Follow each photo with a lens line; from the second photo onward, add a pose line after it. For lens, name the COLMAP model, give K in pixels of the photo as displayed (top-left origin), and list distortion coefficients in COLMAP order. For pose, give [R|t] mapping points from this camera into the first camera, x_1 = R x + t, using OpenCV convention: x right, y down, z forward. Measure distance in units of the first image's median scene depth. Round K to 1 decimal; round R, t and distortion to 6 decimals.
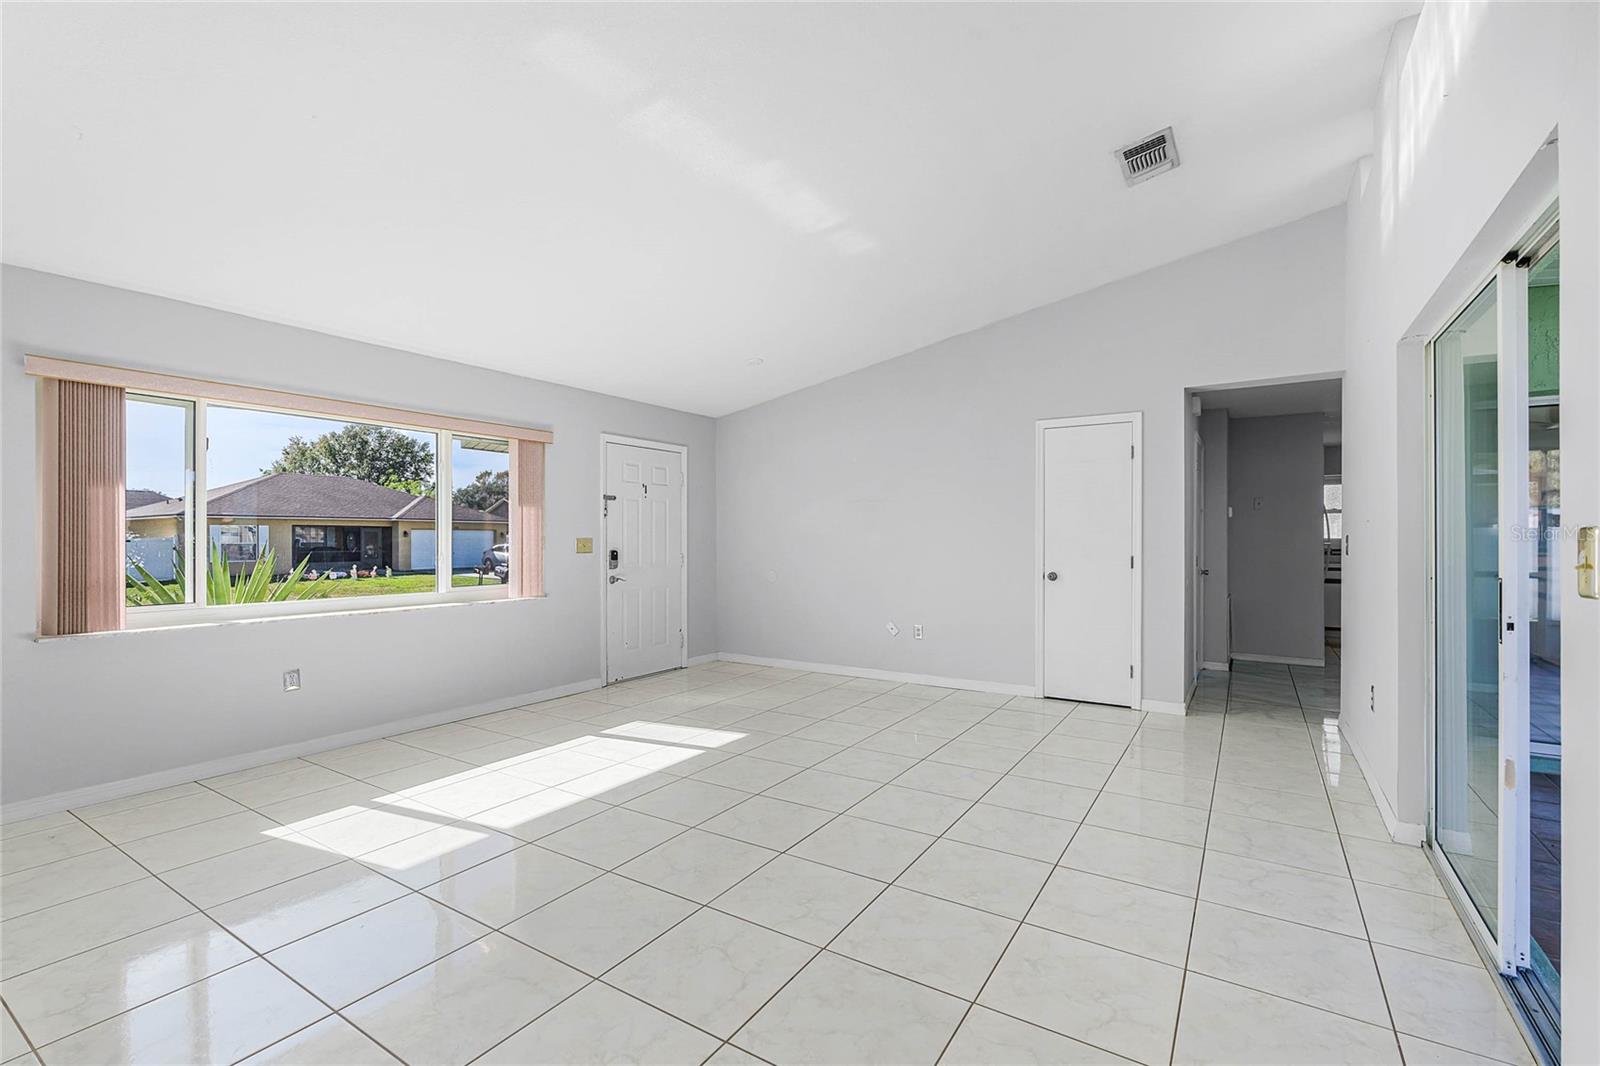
lens RADIAL K [[712.3, 0, 814.9], [0, 712.3, 531.5], [0, 0, 1]] dist [-0.001493, 0.000083]
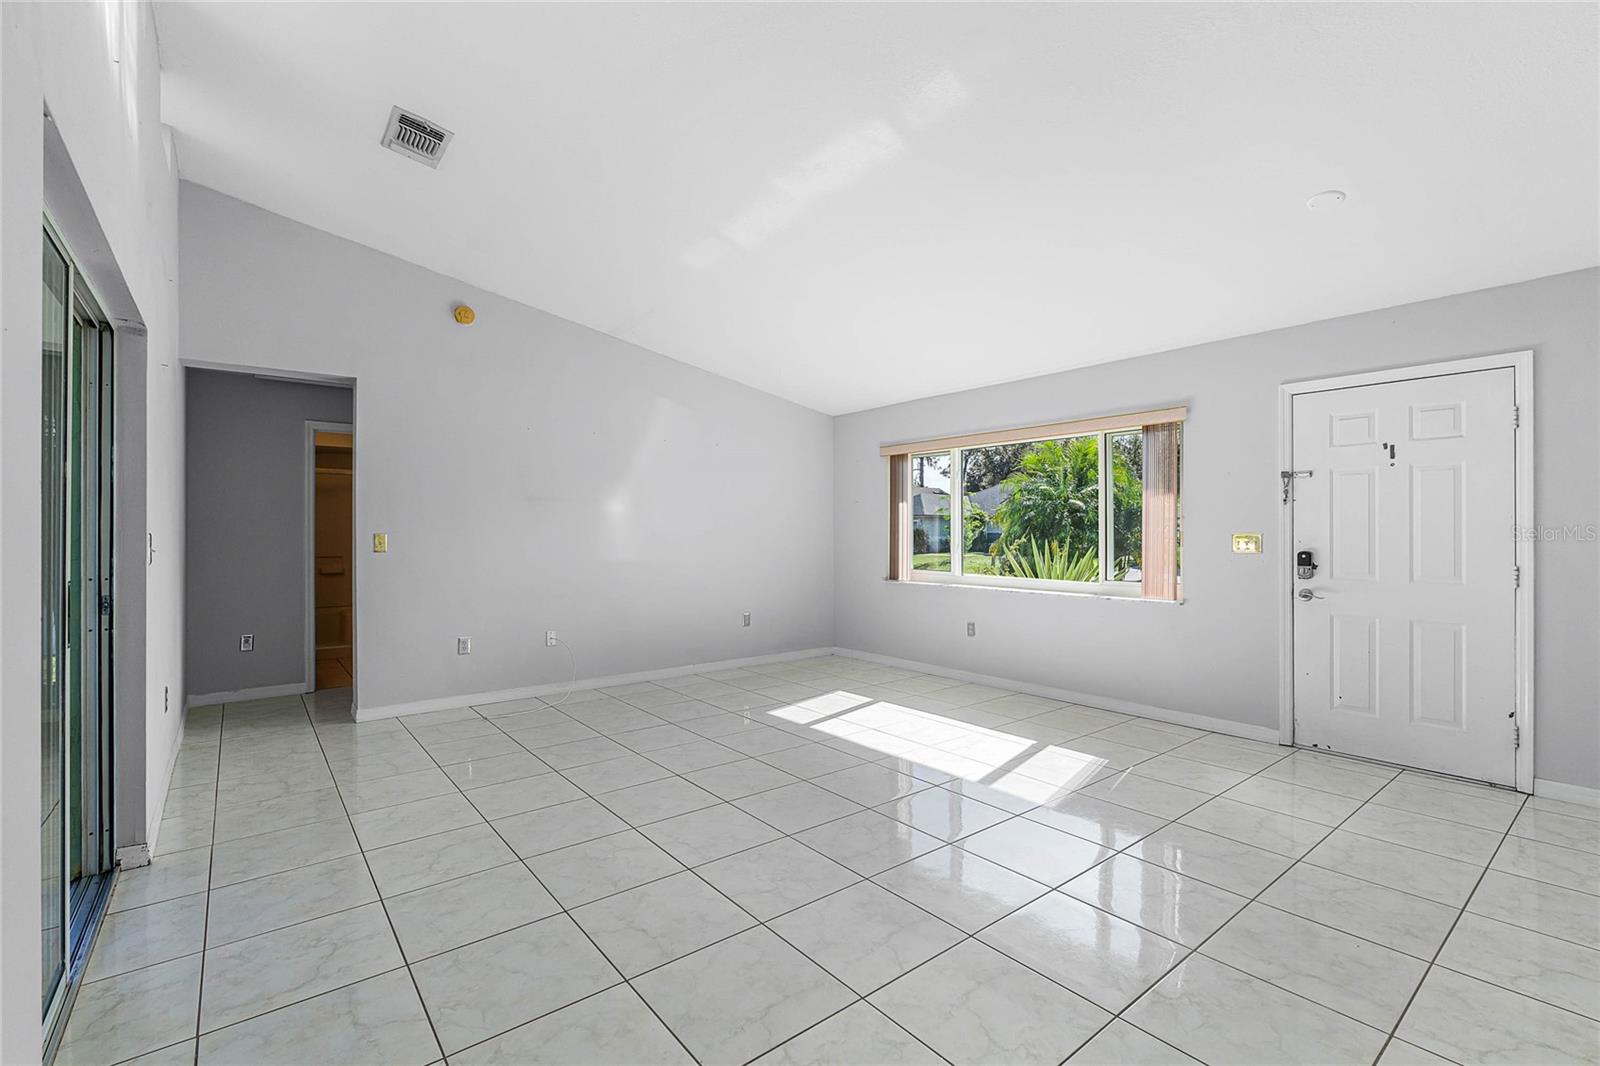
lens RADIAL K [[712.3, 0, 790.6], [0, 712.3, 536.3], [0, 0, 1]] dist [-0.001493, 0.000083]
pose [[-0.335103, 0.008687, -0.942142, 0.570917], [0.013162, 0.999903, 0.004538, 0.002432], [0.942090, -0.010880, -0.335185, 0.838901]]
